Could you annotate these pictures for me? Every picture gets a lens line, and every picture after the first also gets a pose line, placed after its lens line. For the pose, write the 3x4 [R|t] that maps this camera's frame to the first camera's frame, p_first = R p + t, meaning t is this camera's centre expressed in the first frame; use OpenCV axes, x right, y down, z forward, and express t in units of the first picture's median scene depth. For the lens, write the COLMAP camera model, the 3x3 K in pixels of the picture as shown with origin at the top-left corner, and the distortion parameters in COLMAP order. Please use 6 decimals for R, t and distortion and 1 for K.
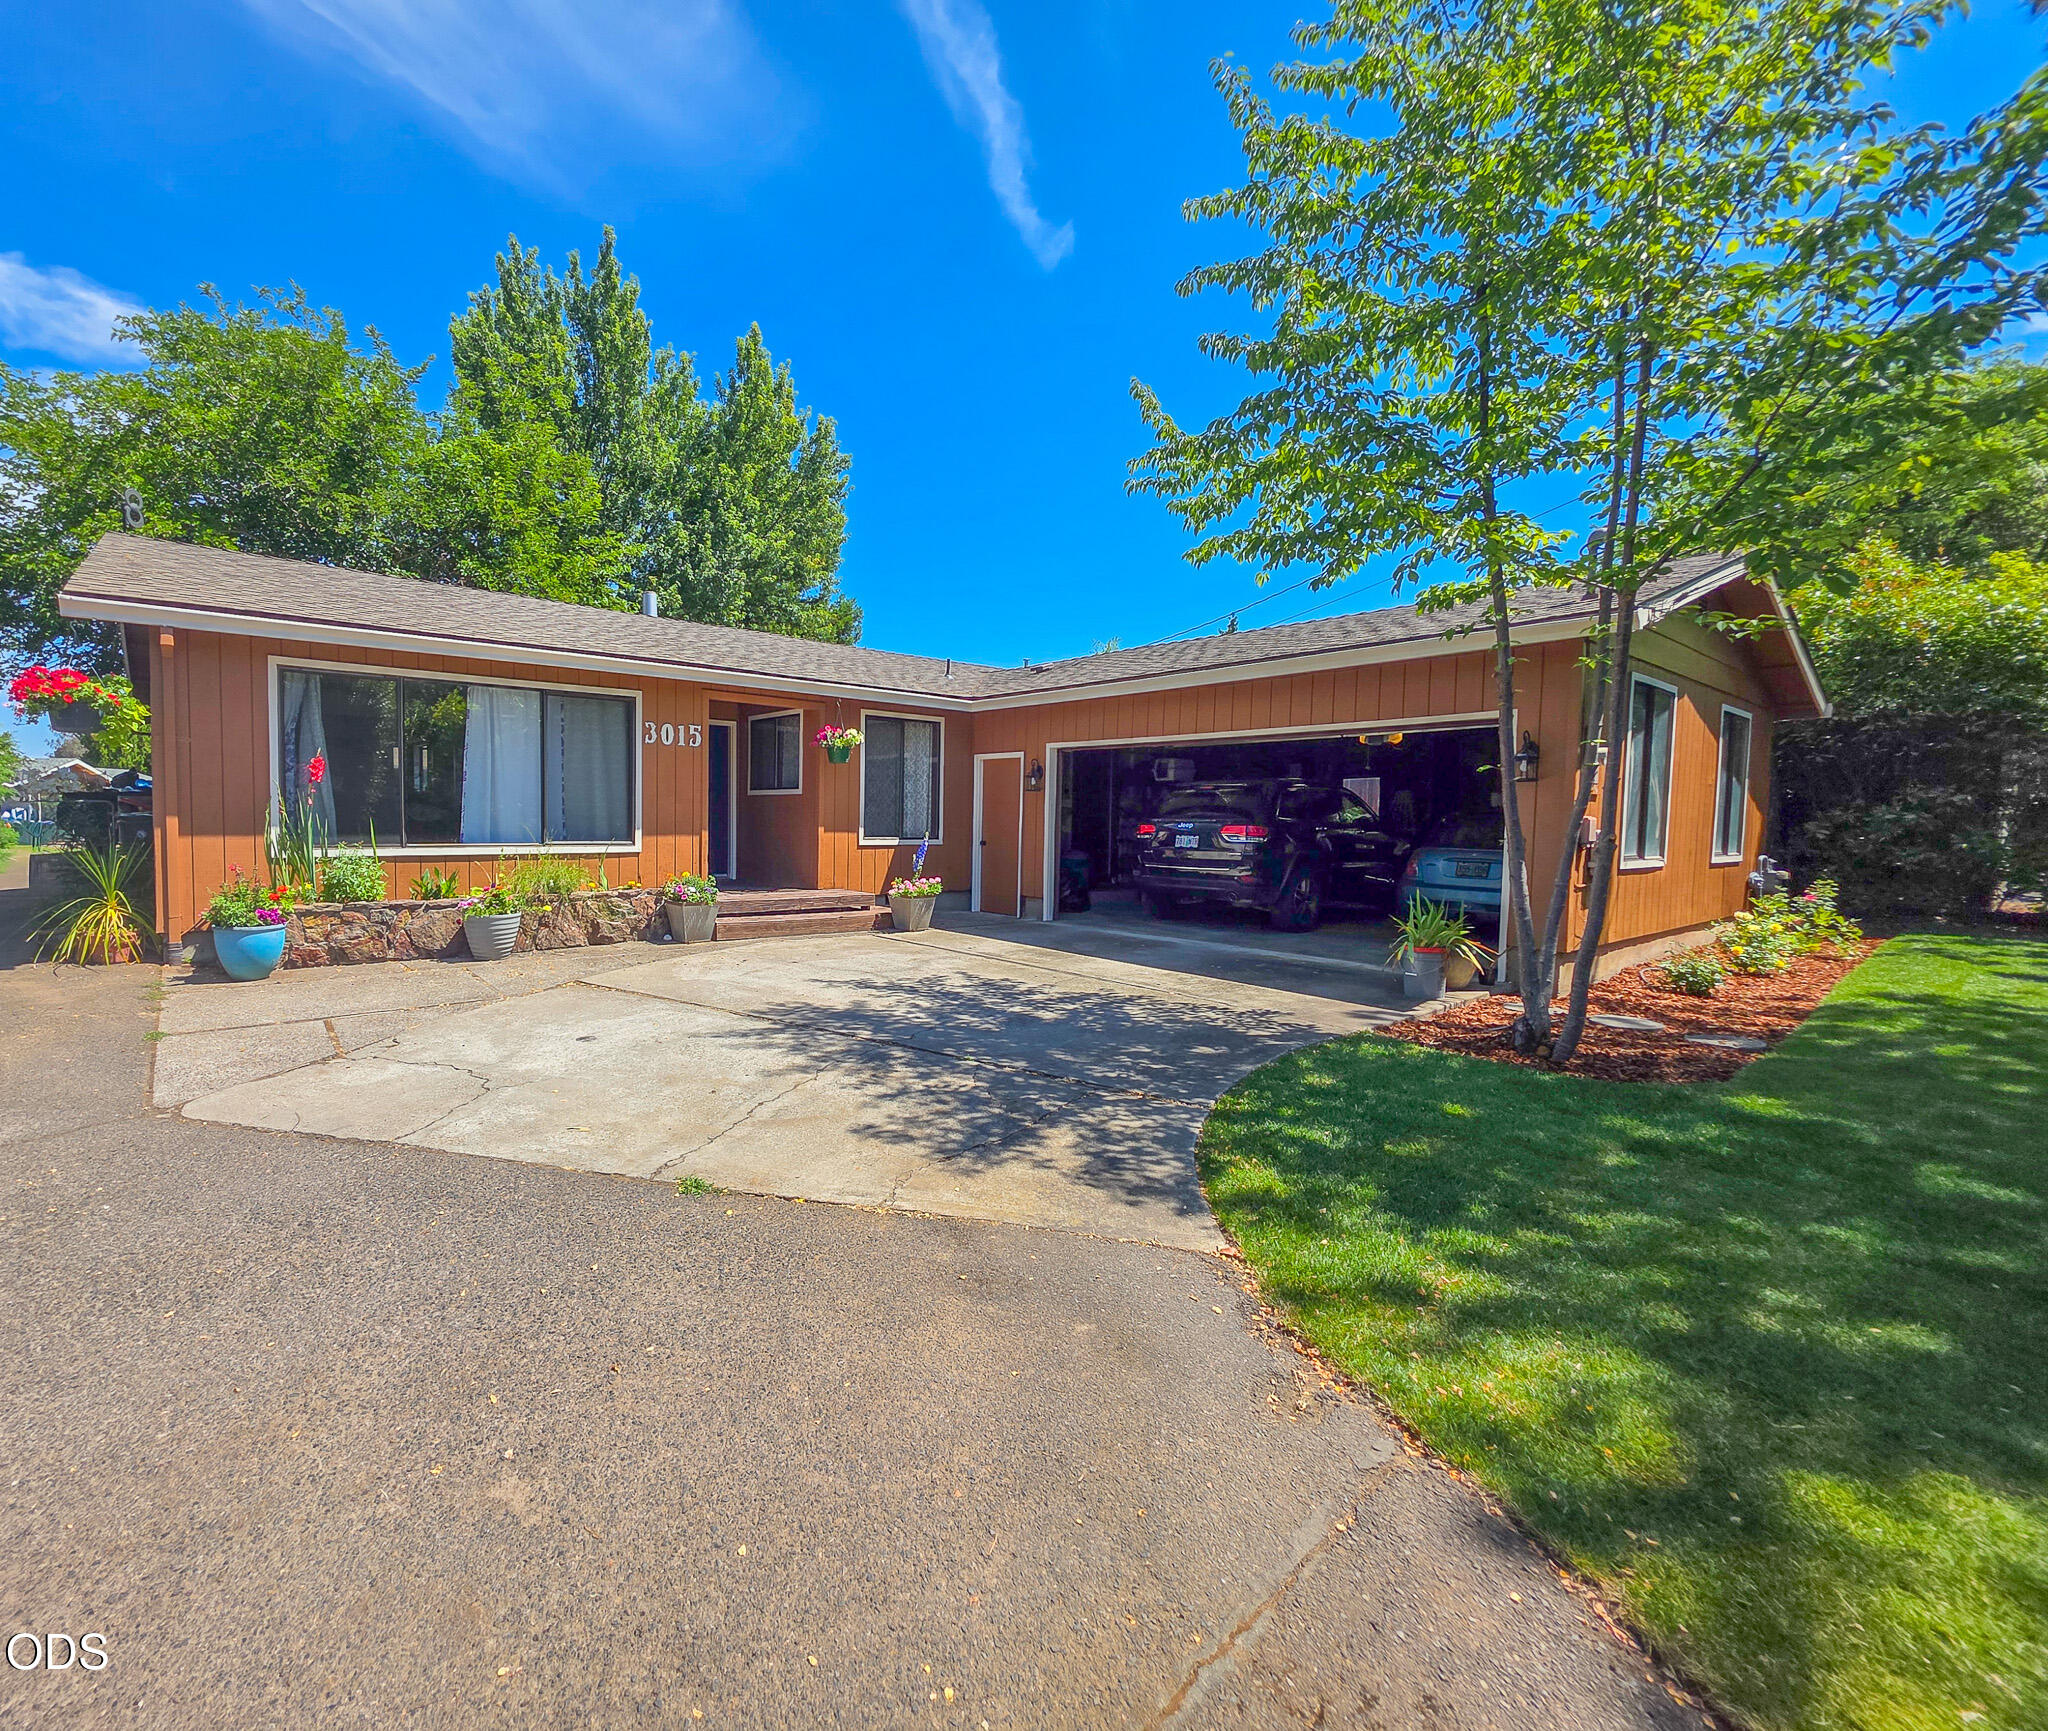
lens RADIAL K [[949.7, 0, 1024.0], [0, 949.7, 865.5], [0, 0, 1]] dist [-0.000004, -0.000004]
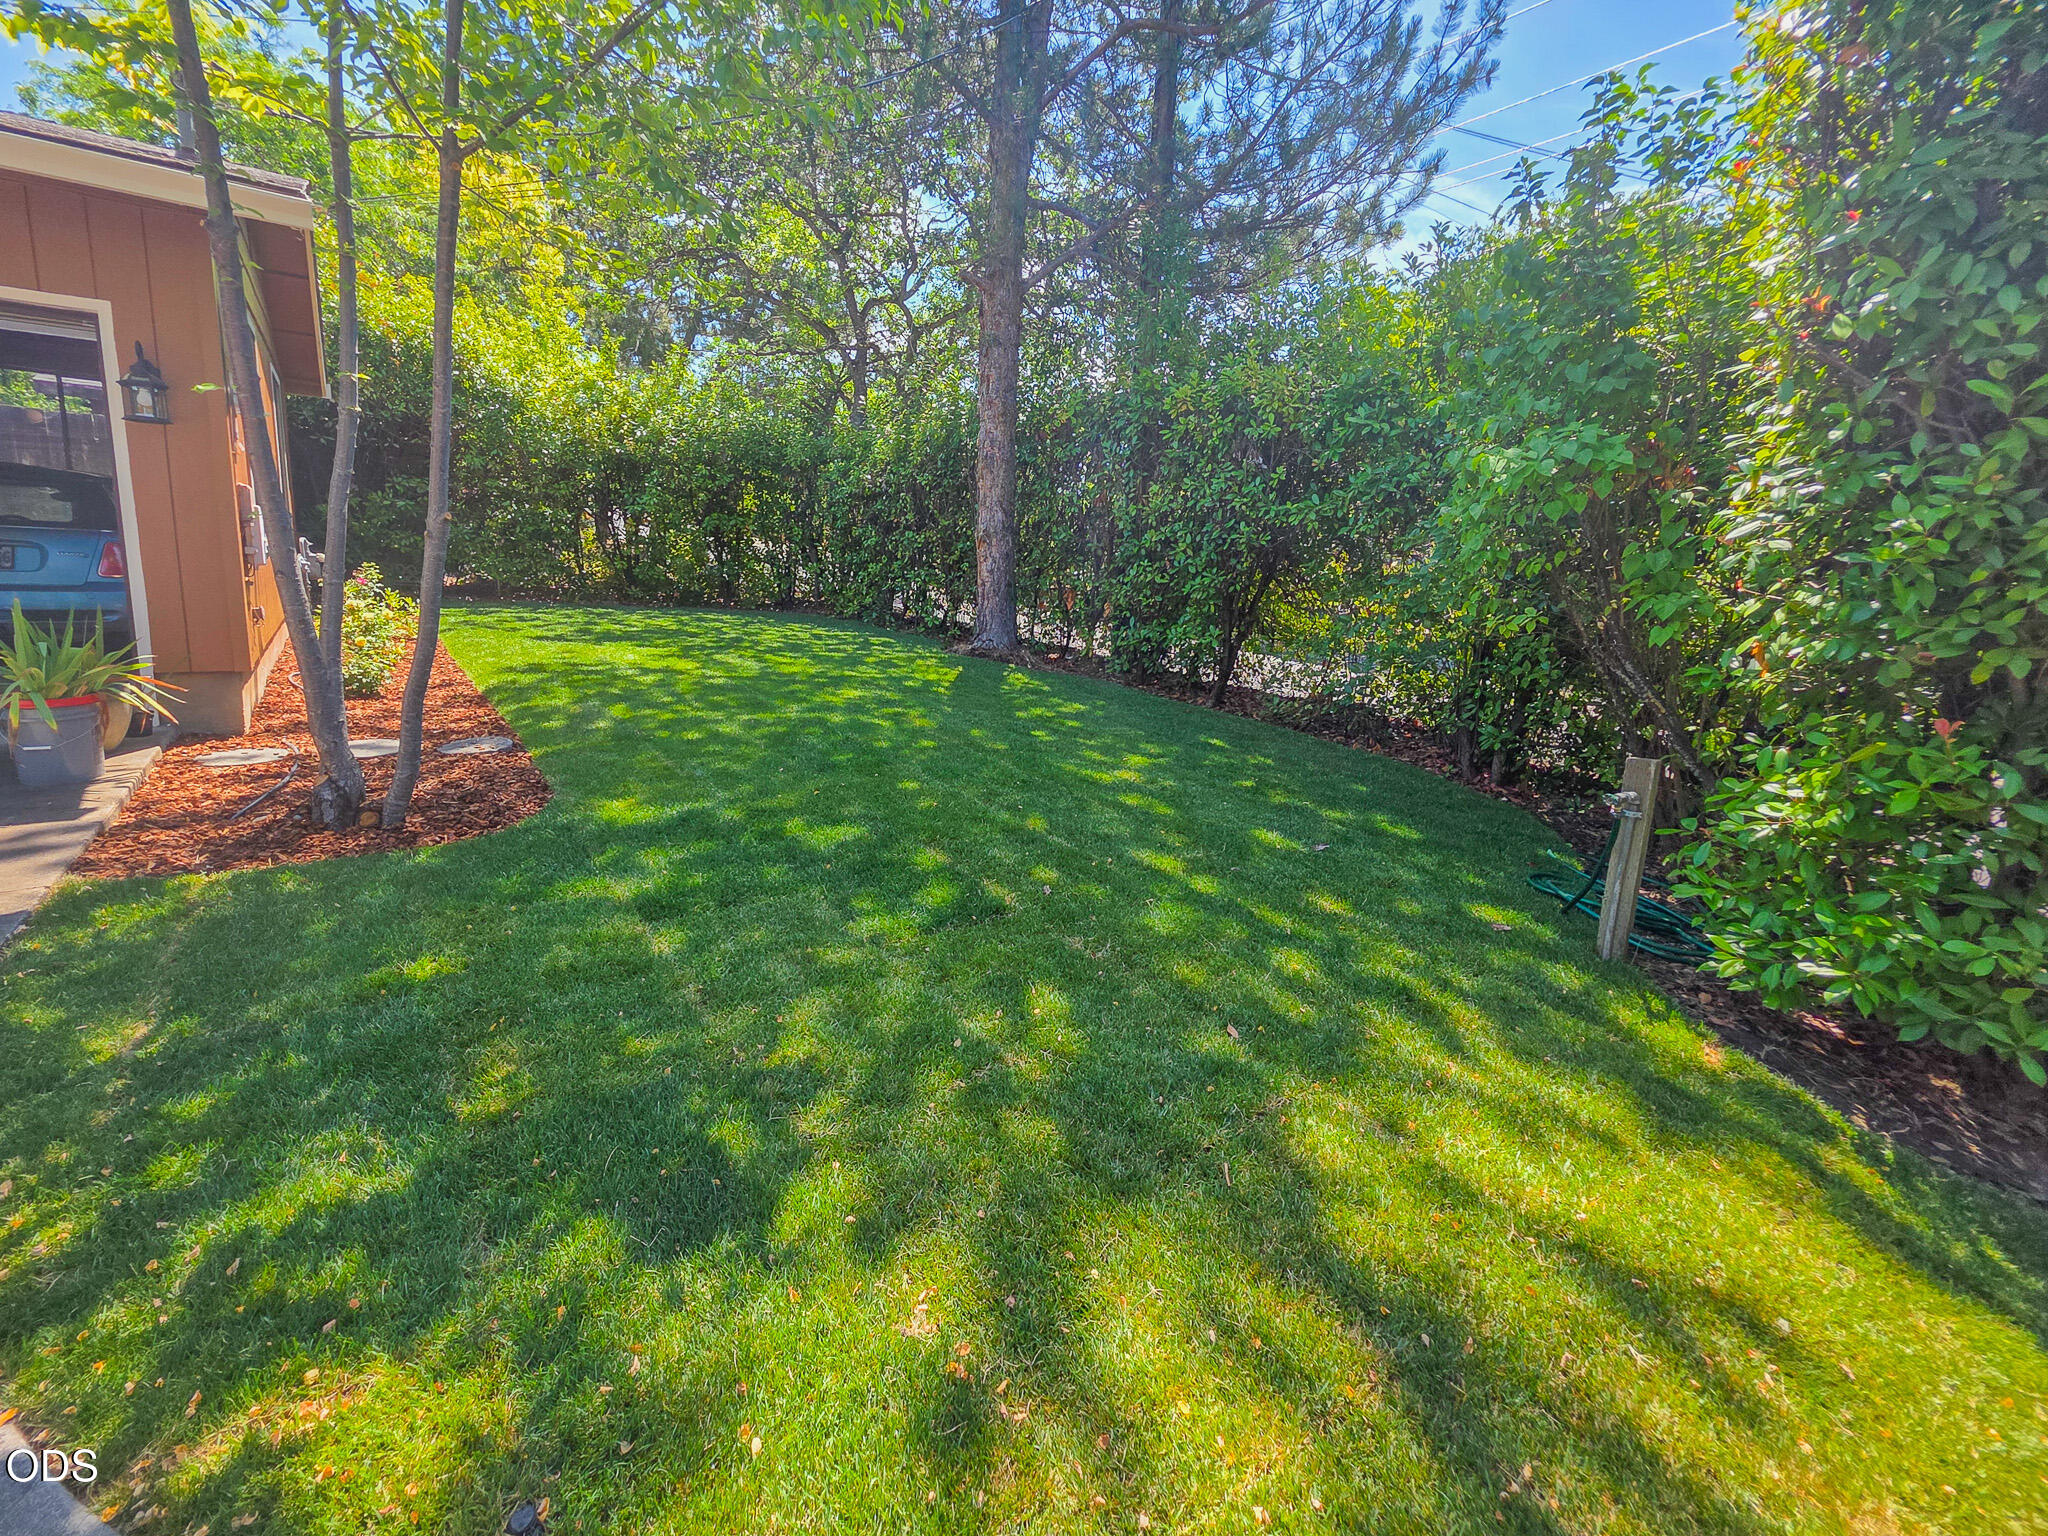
lens RADIAL K [[862.4, 0, 1010.9], [0, 862.4, 767.0], [0, 0, 1]] dist [0.002134, 0.000315]
pose [[0.182061, -0.238813, 0.953846, 0.024595], [-0.005272, 0.969807, 0.243816, -0.011909], [-0.983273, -0.049418, 0.175306, 0.690284]]
